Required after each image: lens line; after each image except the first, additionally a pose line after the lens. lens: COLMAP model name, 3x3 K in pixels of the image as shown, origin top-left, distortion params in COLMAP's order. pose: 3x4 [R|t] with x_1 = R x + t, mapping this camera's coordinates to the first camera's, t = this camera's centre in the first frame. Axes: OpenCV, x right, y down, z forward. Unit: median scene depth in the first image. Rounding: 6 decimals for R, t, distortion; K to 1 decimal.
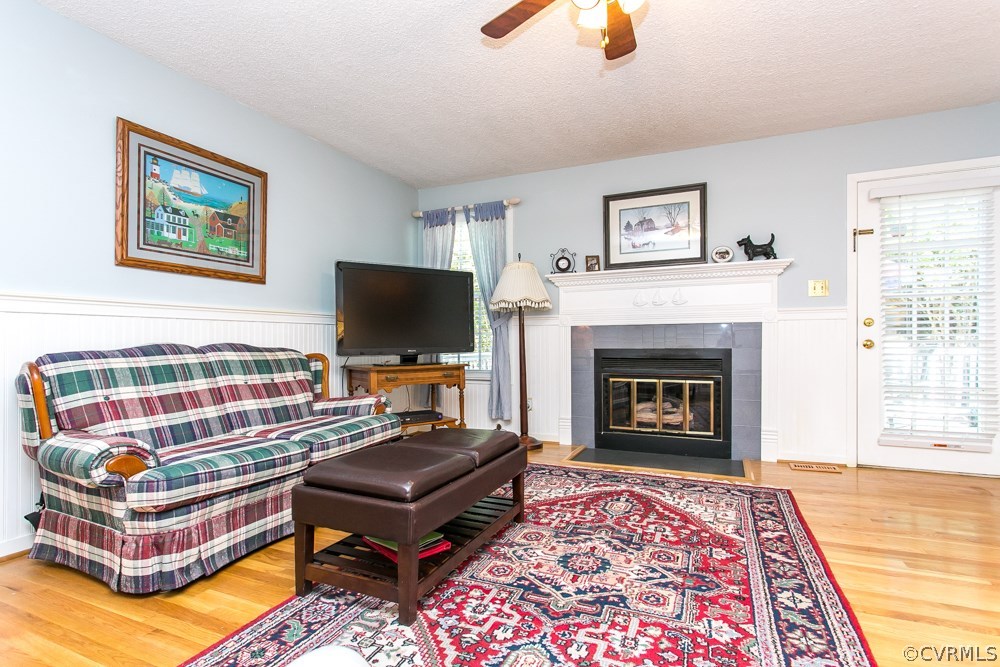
lens RADIAL K [[477.1, 0, 502.0], [0, 477.1, 338.9], [0, 0, 1]] dist [-0.001304, -0.000108]
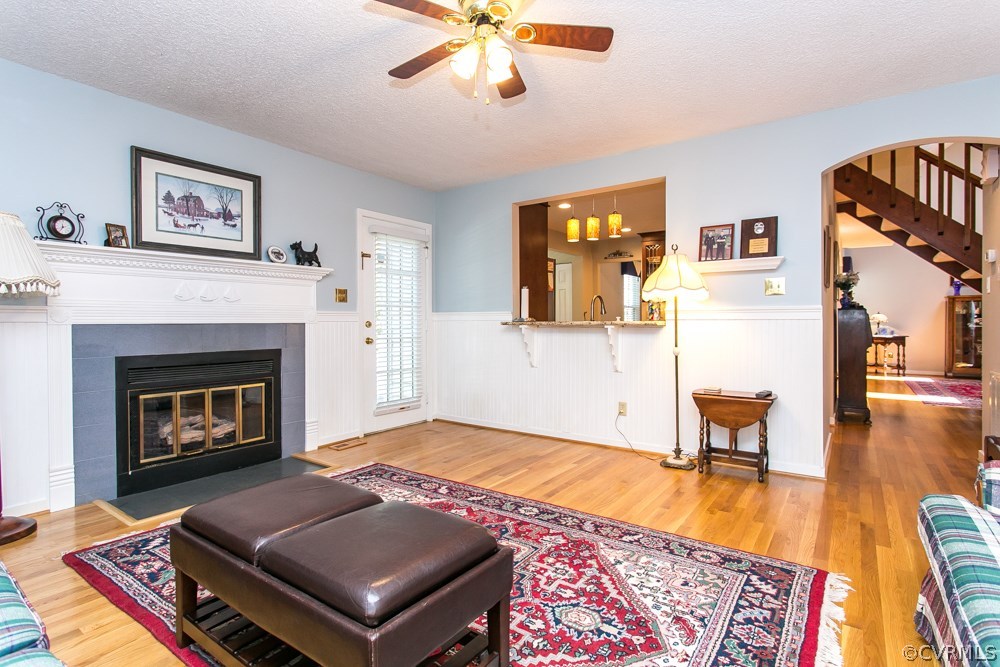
lens RADIAL K [[493.0, 0, 498.4], [0, 493.0, 323.9], [0, 0, 1]] dist [-0.001487, 0.000000]
pose [[0.215026, 0.002804, 0.976604, -0.459949], [-0.001428, 0.999996, -0.002556, -0.031584], [-0.976607, -0.000845, 0.215029, 0.339334]]
